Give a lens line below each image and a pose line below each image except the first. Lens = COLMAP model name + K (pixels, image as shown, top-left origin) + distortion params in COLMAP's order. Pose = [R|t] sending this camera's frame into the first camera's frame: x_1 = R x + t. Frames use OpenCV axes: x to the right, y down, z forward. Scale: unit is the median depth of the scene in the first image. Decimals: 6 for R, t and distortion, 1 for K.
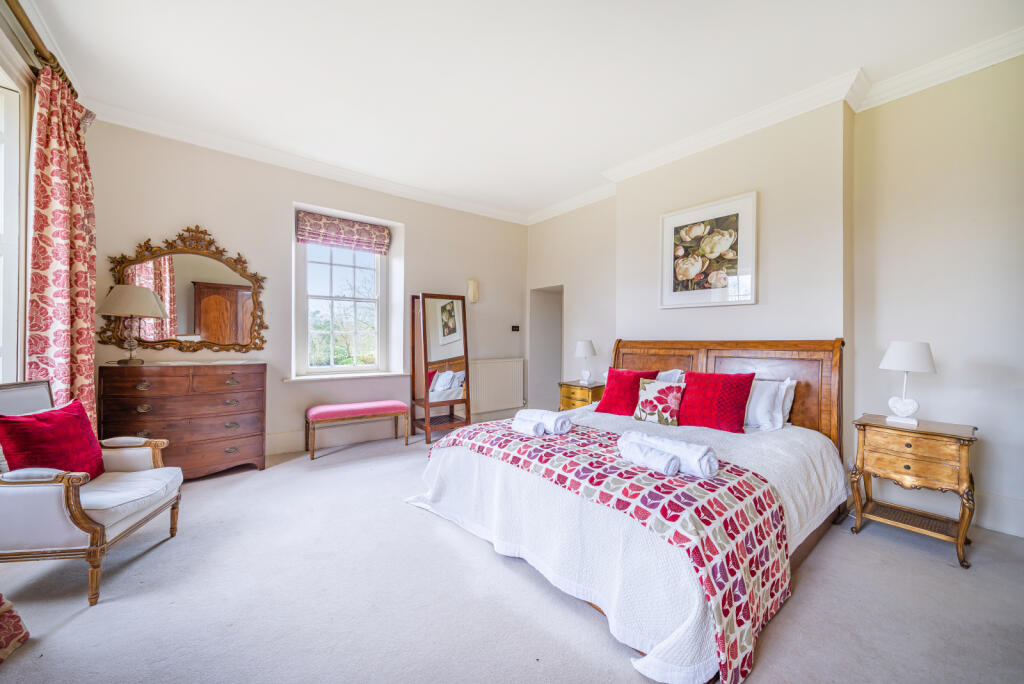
lens RADIAL K [[380.0, 0, 512.0], [0, 380.0, 342.0], [0, 0, 1]] dist [-0.003326, -0.000207]
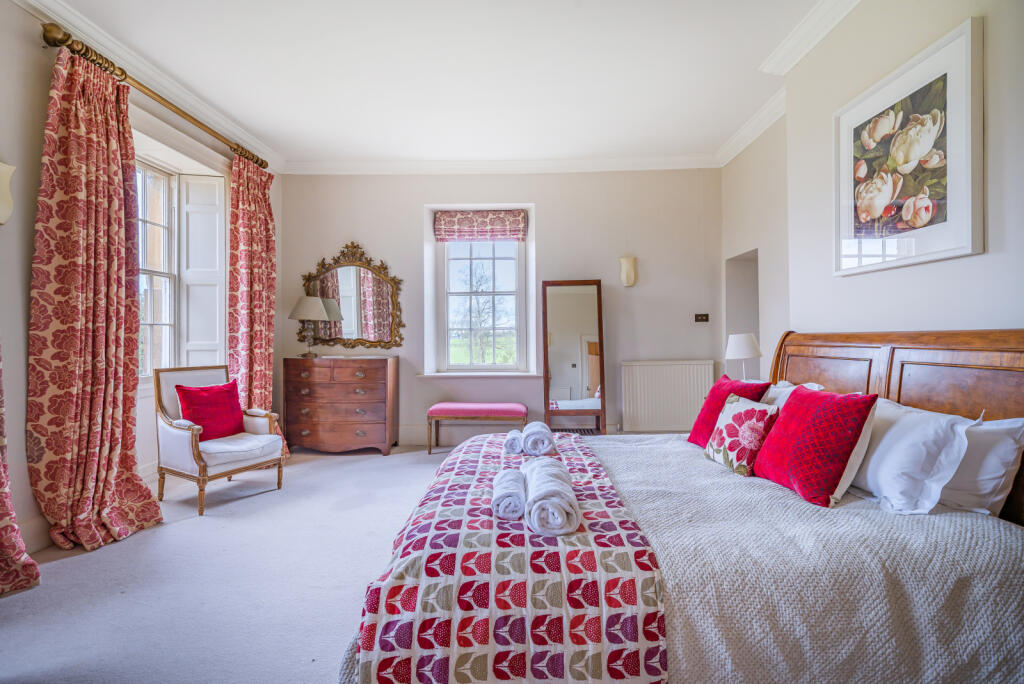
lens RADIAL K [[487.5, 0, 513.5], [0, 487.5, 331.8], [0, 0, 1]] dist [0.000609, -0.000049]
pose [[0.769897, -0.015709, -0.637975, 0.530886], [0.007024, 0.999845, -0.016143, 0.003843], [0.638129, 0.007947, 0.769888, 0.144707]]
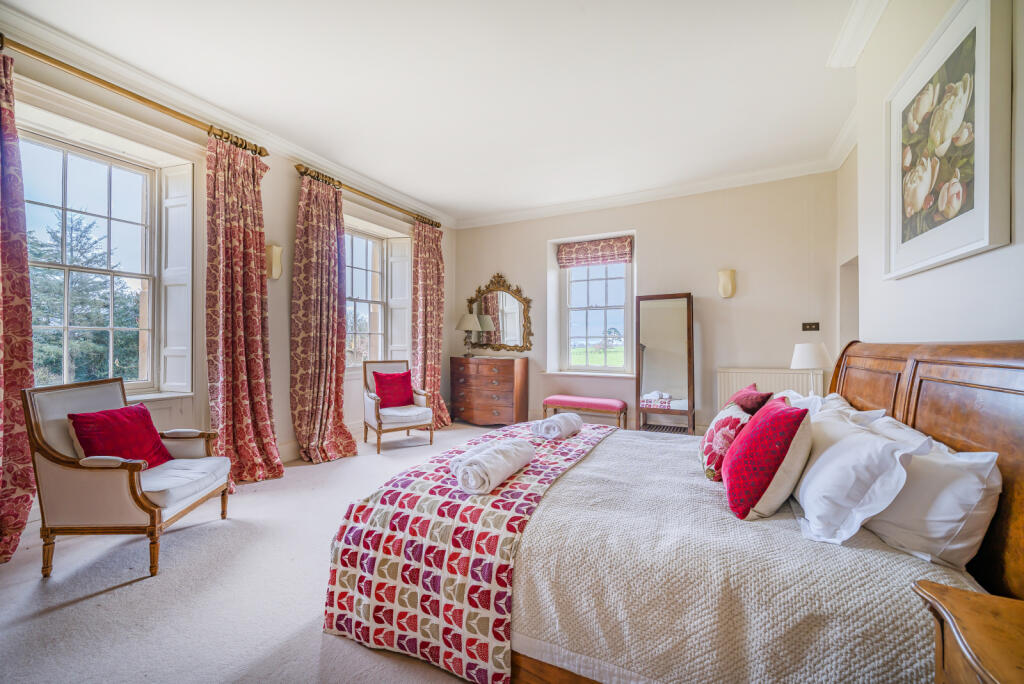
lens RADIAL K [[391.6, 0, 512.0], [0, 391.6, 342.0], [0, 0, 1]] dist [-0.003891, -0.000241]
pose [[0.414195, -0.005615, -0.910171, 0.724053], [-0.006652, 0.999936, -0.009195, 0.003739], [0.910164, 0.009863, 0.414131, 0.359615]]
